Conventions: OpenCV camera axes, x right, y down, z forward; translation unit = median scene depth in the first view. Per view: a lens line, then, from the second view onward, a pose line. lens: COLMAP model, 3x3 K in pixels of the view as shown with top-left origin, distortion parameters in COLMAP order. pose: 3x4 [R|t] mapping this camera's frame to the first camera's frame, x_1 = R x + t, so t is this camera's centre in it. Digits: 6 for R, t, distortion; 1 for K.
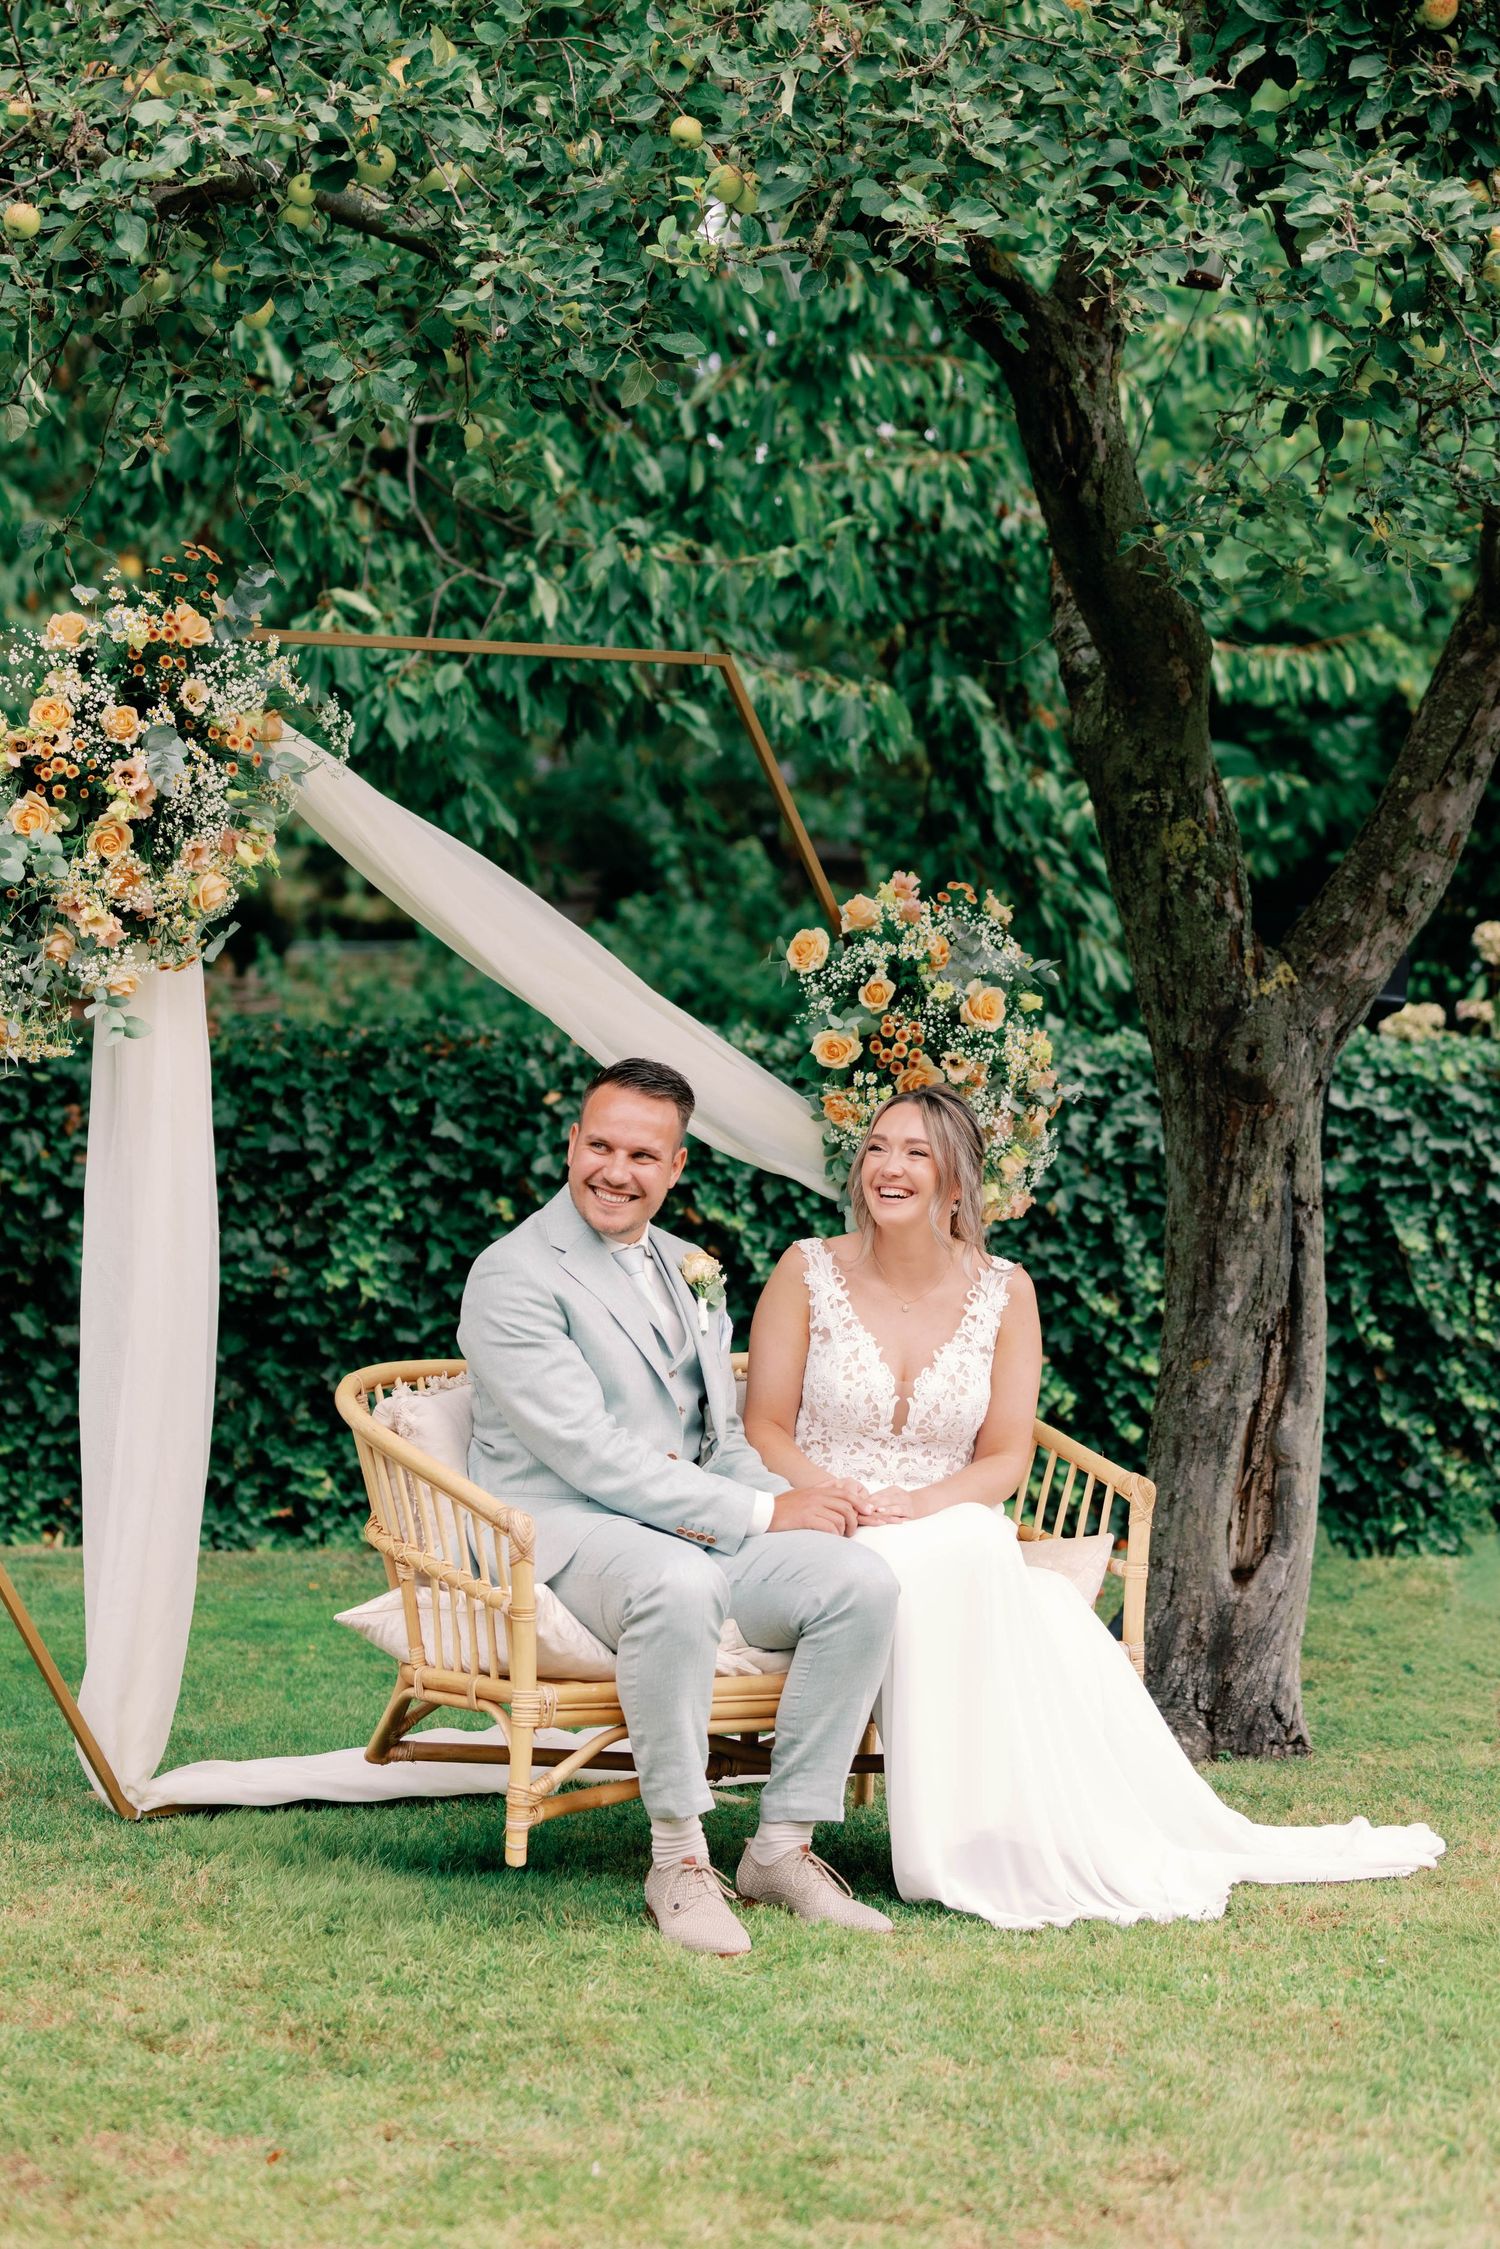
lens RADIAL K [[4979.7, 0, 750.0], [0, 4979.7, 1124.5], [0, 0, 1]] dist [-0.156490, -0.289297]
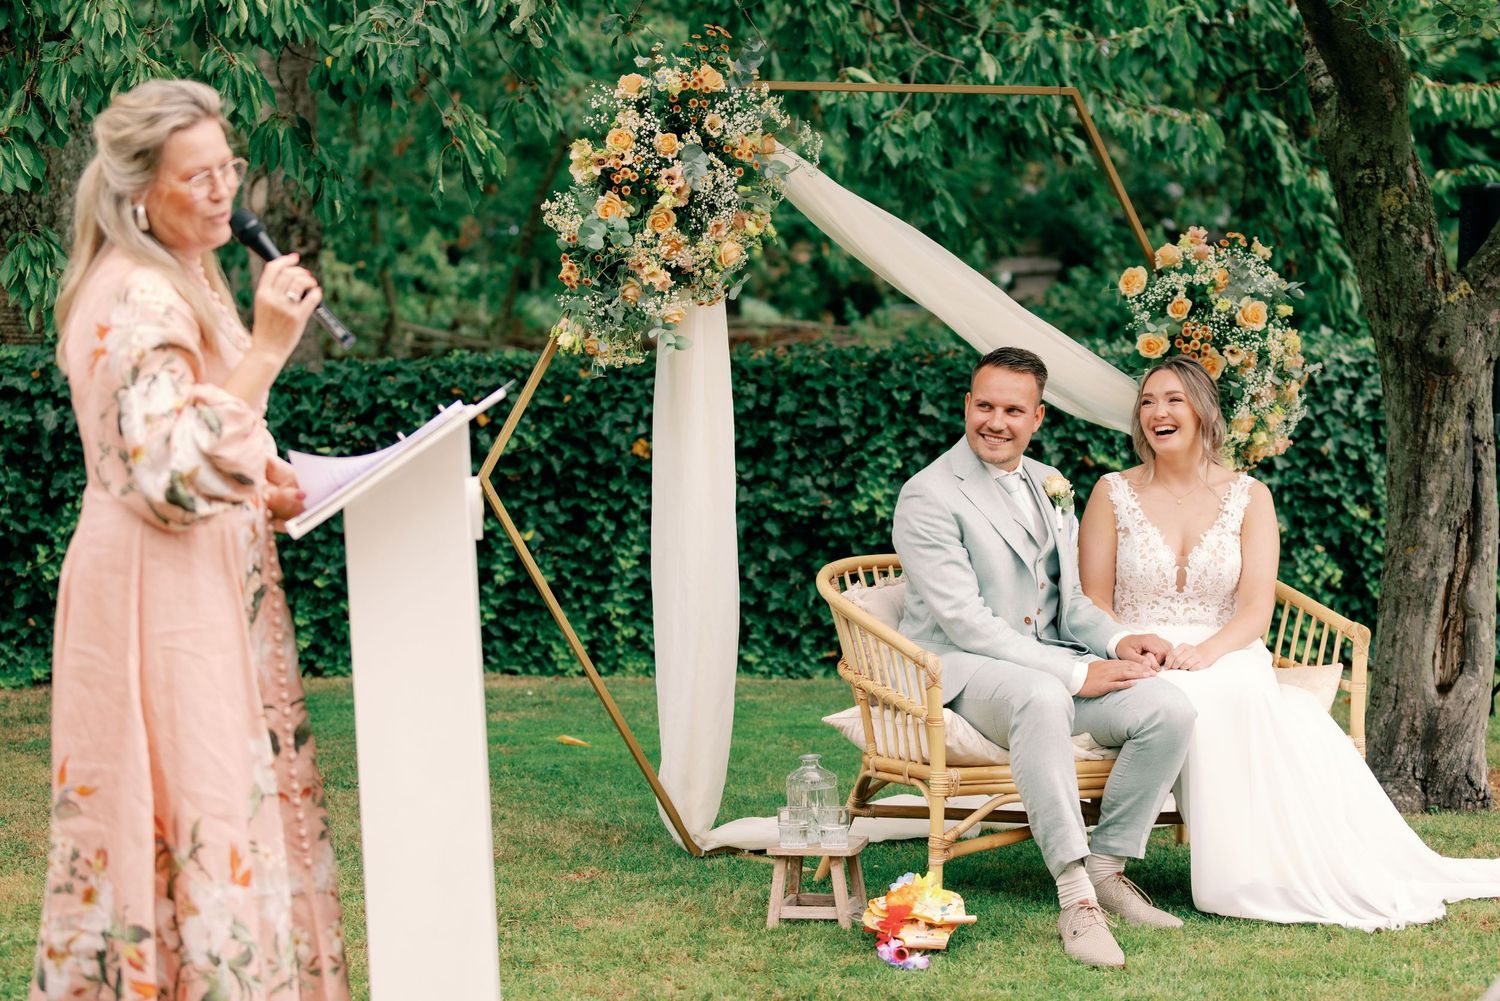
lens RADIAL K [[2877.8, 0, 750.0], [0, 2877.8, 500.5], [0, 0, 1]] dist [0.096693, -0.604036]
pose [[0.986765, -0.021909, -0.160670, 0.035952], [0.026188, 0.999355, 0.024564, 0.007186], [0.160029, -0.028446, 0.986702, 0.111307]]
